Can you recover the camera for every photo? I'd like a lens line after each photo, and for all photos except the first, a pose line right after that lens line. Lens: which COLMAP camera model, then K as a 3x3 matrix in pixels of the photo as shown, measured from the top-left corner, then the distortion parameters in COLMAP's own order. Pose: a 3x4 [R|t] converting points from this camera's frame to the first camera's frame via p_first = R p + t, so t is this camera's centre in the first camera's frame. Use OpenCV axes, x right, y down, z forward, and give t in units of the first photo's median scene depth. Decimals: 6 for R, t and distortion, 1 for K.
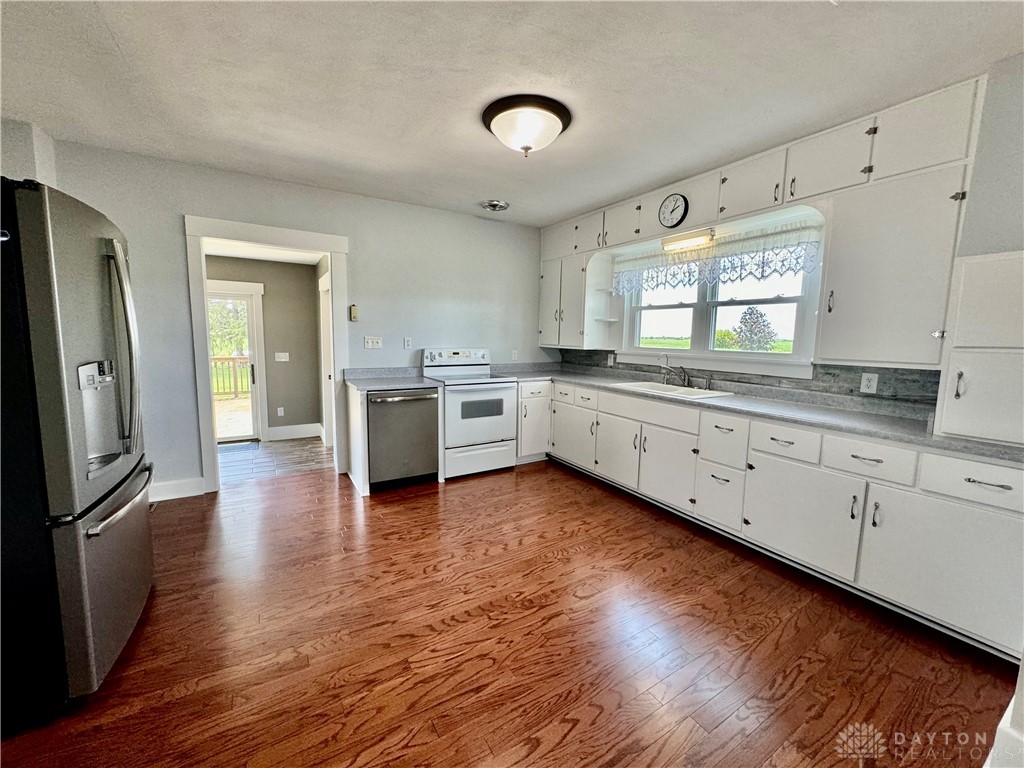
lens RADIAL K [[409.2, 0, 513.0], [0, 409.2, 382.2], [0, 0, 1]] dist [-0.003020, -0.000208]
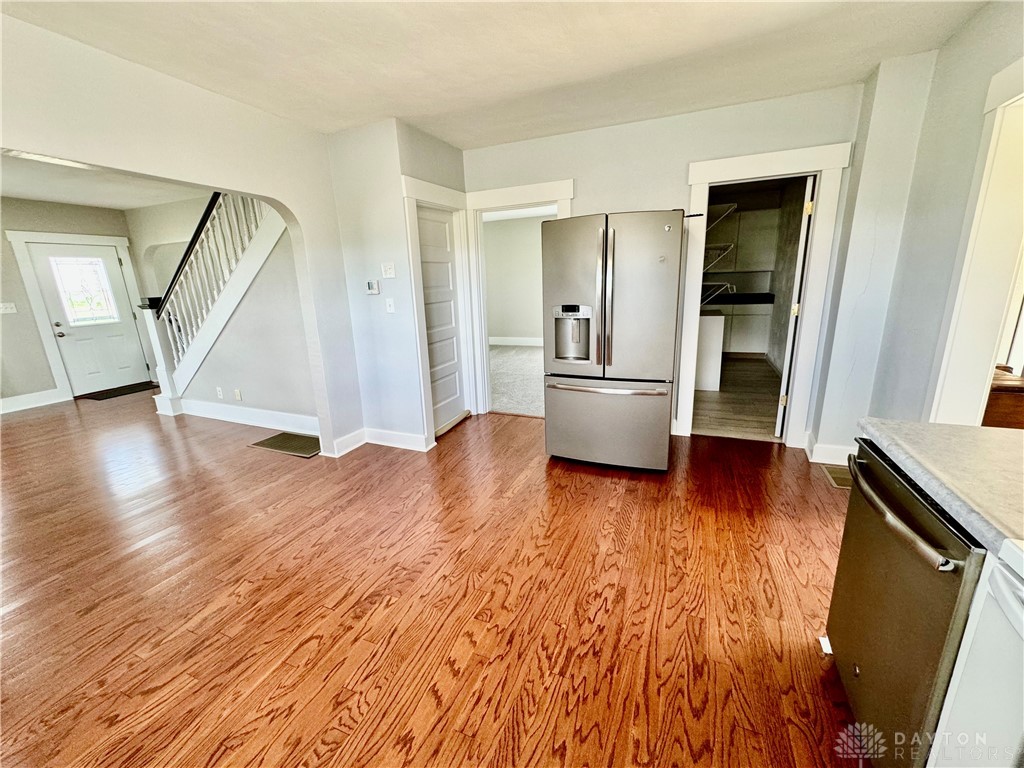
lens RADIAL K [[409.2, 0, 512.7], [0, 409.2, 384.0], [0, 0, 1]] dist [-0.003020, -0.000208]
pose [[-0.810902, 0.156156, -0.563961, 0.192354], [-0.045168, 0.944160, 0.326376, -0.190445], [0.583436, 0.290132, -0.758569, 1.475220]]
